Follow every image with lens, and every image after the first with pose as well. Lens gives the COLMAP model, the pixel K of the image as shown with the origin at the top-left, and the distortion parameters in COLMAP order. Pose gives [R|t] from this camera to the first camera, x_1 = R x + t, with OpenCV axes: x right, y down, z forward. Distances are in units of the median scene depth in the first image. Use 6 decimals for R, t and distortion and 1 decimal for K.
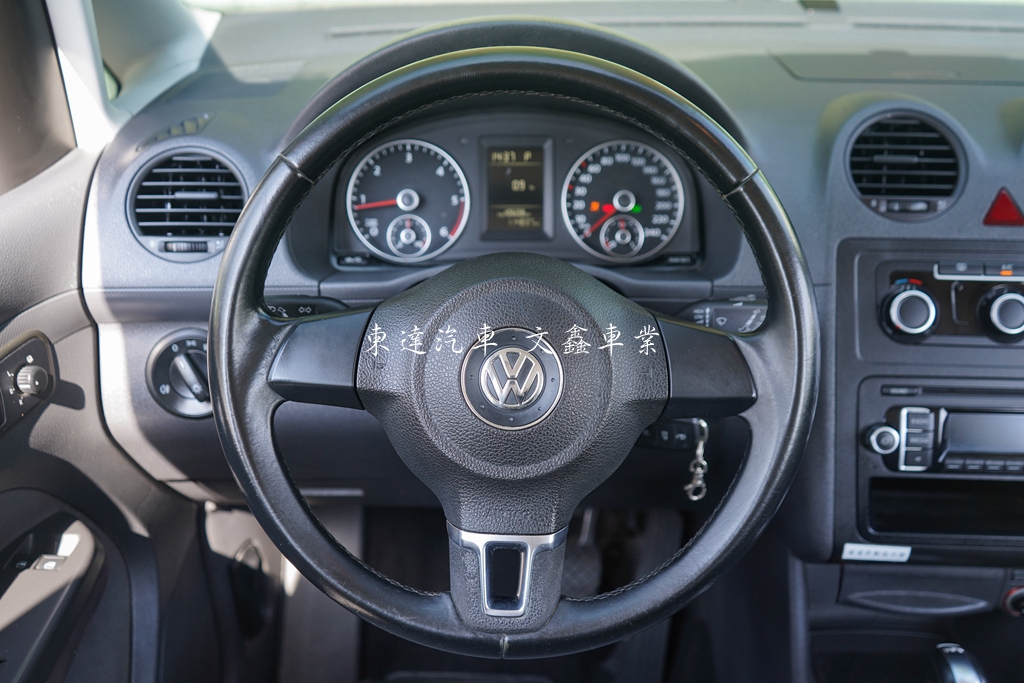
lens RADIAL K [[981.3, 0, 512.0], [0, 981.3, 341.5], [0, 0, 1]] dist [0.006023, 0.019194]
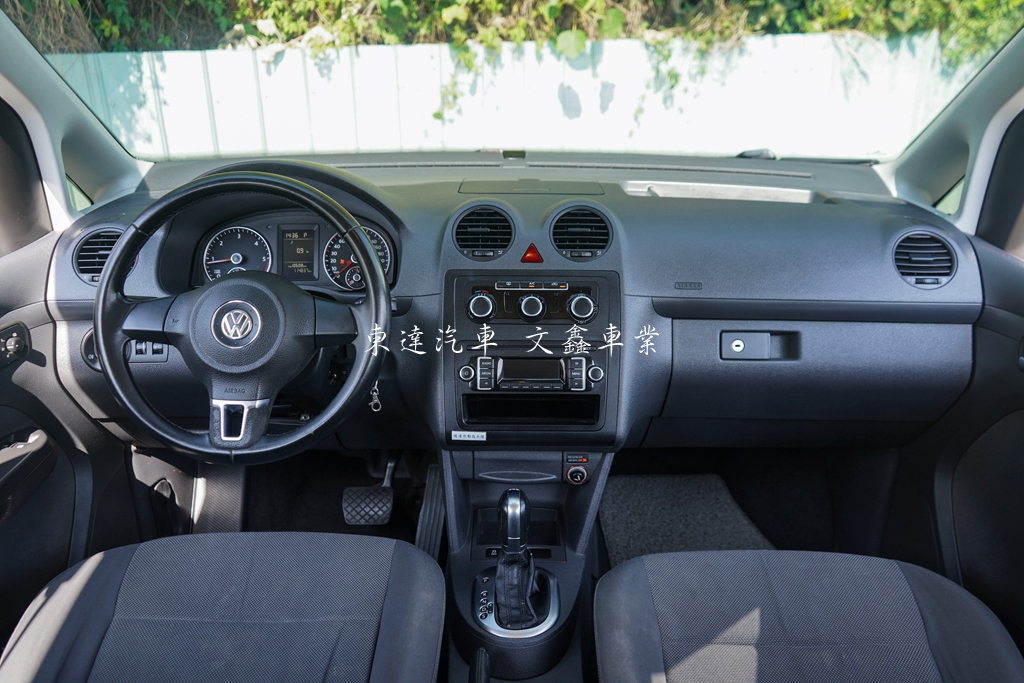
lens RADIAL K [[834.1, 0, 512.0], [0, 834.1, 341.5], [0, 0, 1]] dist [0.000319, 0.000644]
pose [[0.999798, -0.012095, 0.016071, 0.418109], [0.013903, 0.992958, -0.117650, 0.218381], [-0.014535, 0.117849, 0.992925, -0.578007]]
